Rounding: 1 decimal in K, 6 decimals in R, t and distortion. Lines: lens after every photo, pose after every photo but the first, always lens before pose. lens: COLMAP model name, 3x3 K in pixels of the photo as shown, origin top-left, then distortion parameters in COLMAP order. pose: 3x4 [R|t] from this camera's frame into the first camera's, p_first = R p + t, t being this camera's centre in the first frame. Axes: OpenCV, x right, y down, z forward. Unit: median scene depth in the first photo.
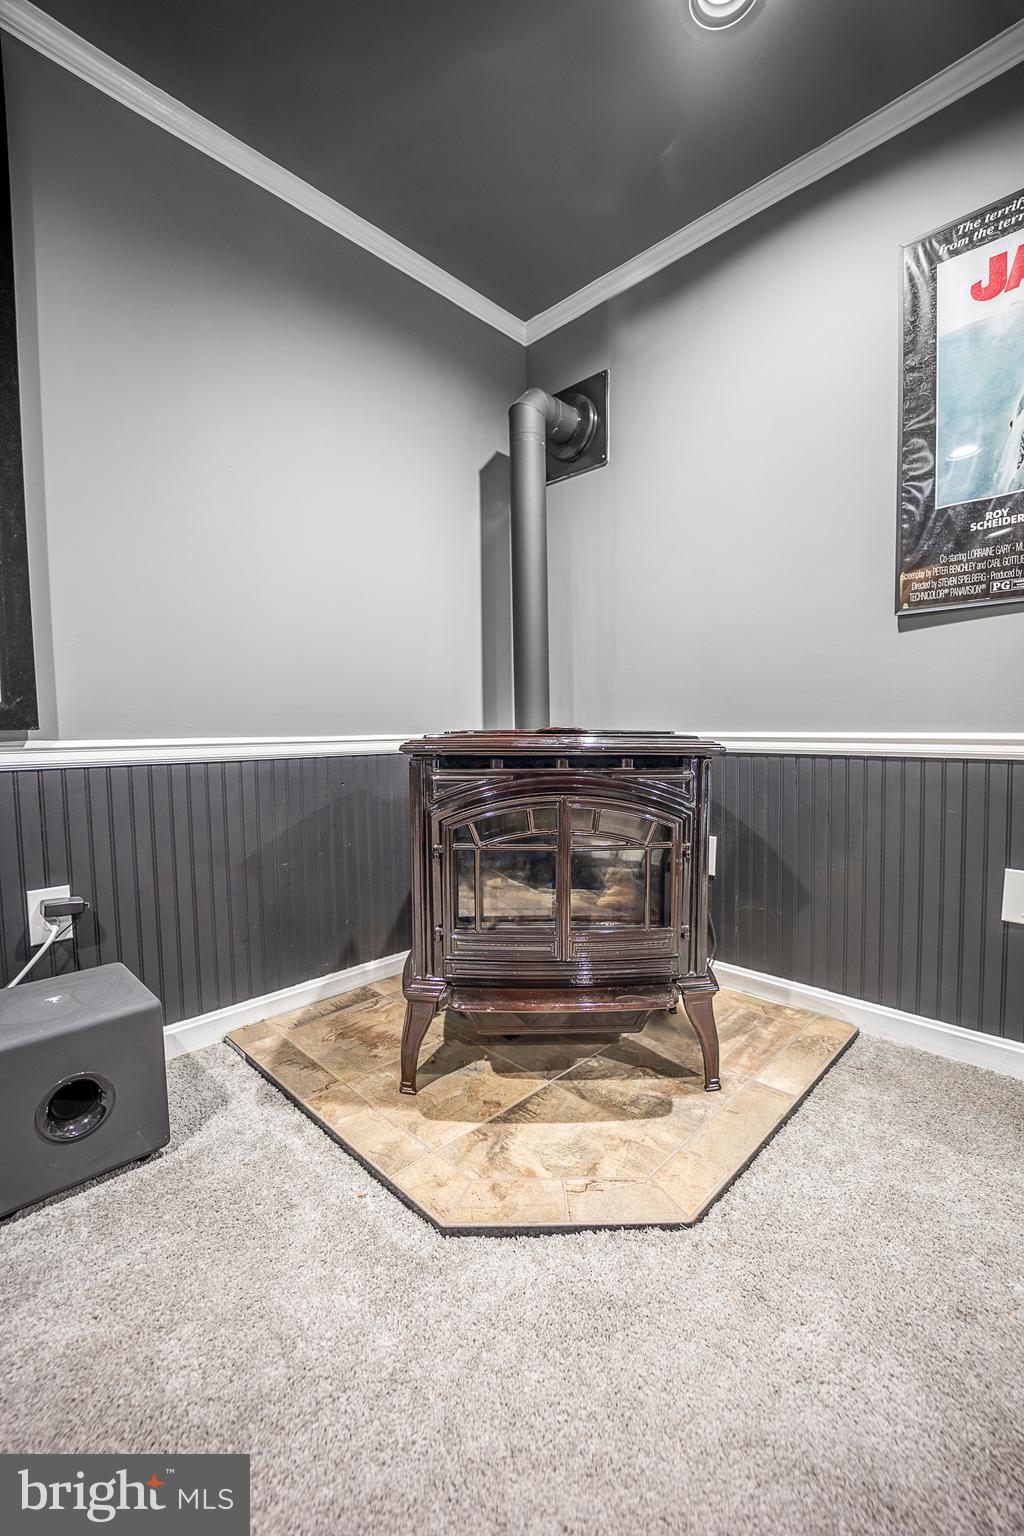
lens RADIAL K [[624.1, 0, 511.3], [0, 624.1, 765.3], [0, 0, 1]] dist [-0.008309, -0.000496]
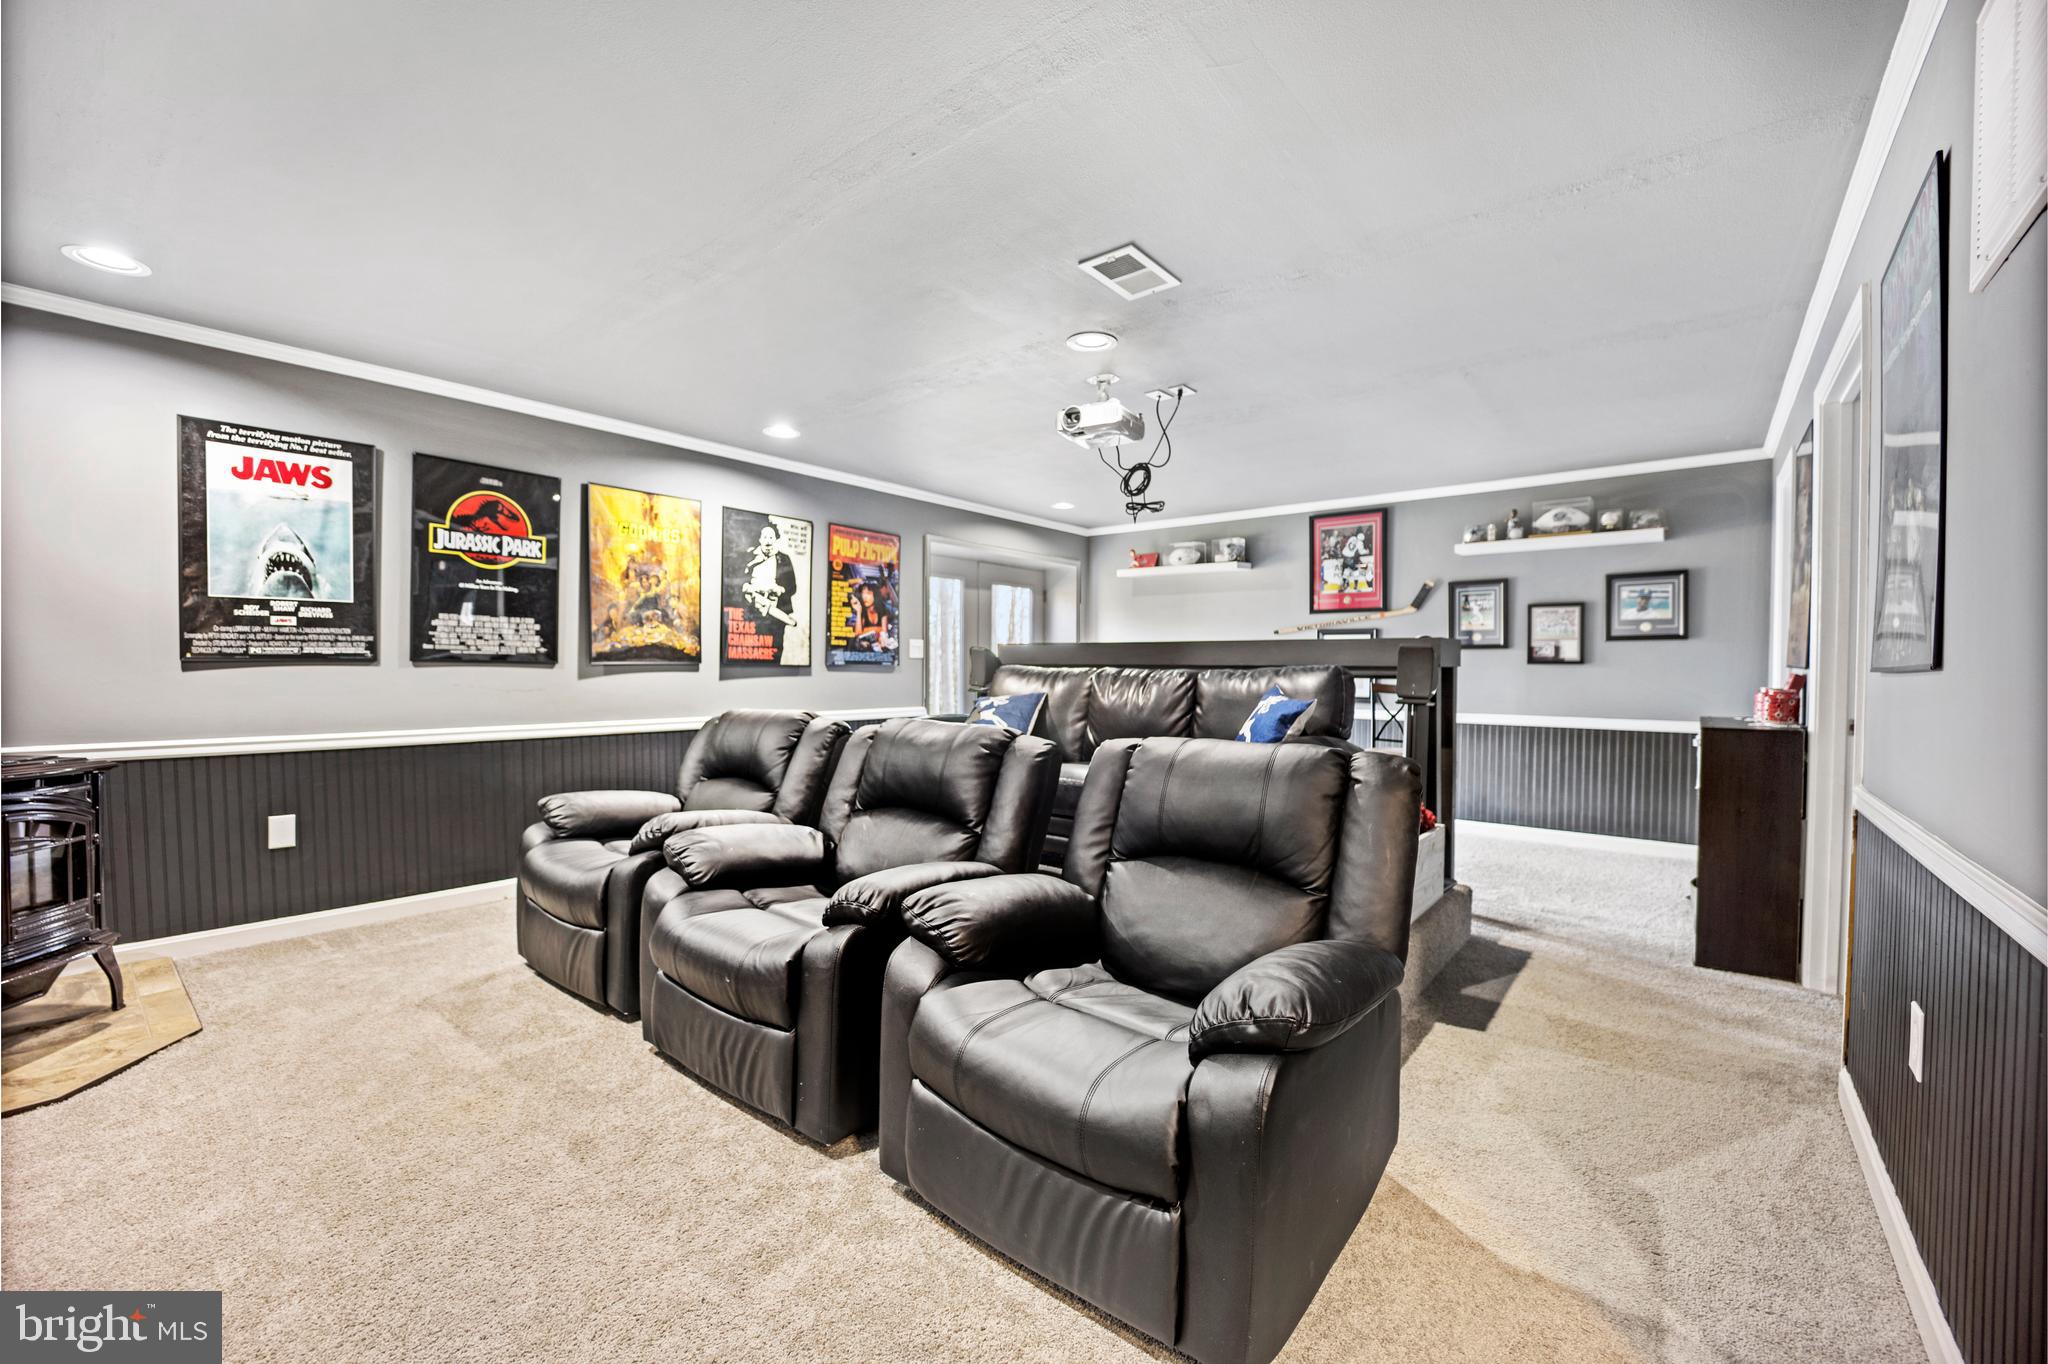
lens RADIAL K [[832.1, 0, 1020.8], [0, 832.1, 683.6], [0, 0, 1]] dist [-0.008309, -0.000496]
pose [[-0.087775, -0.007498, 0.996112, -1.591886], [0.055898, 0.998359, 0.012440, -0.110899], [-0.994571, 0.056773, -0.087212, -0.843666]]
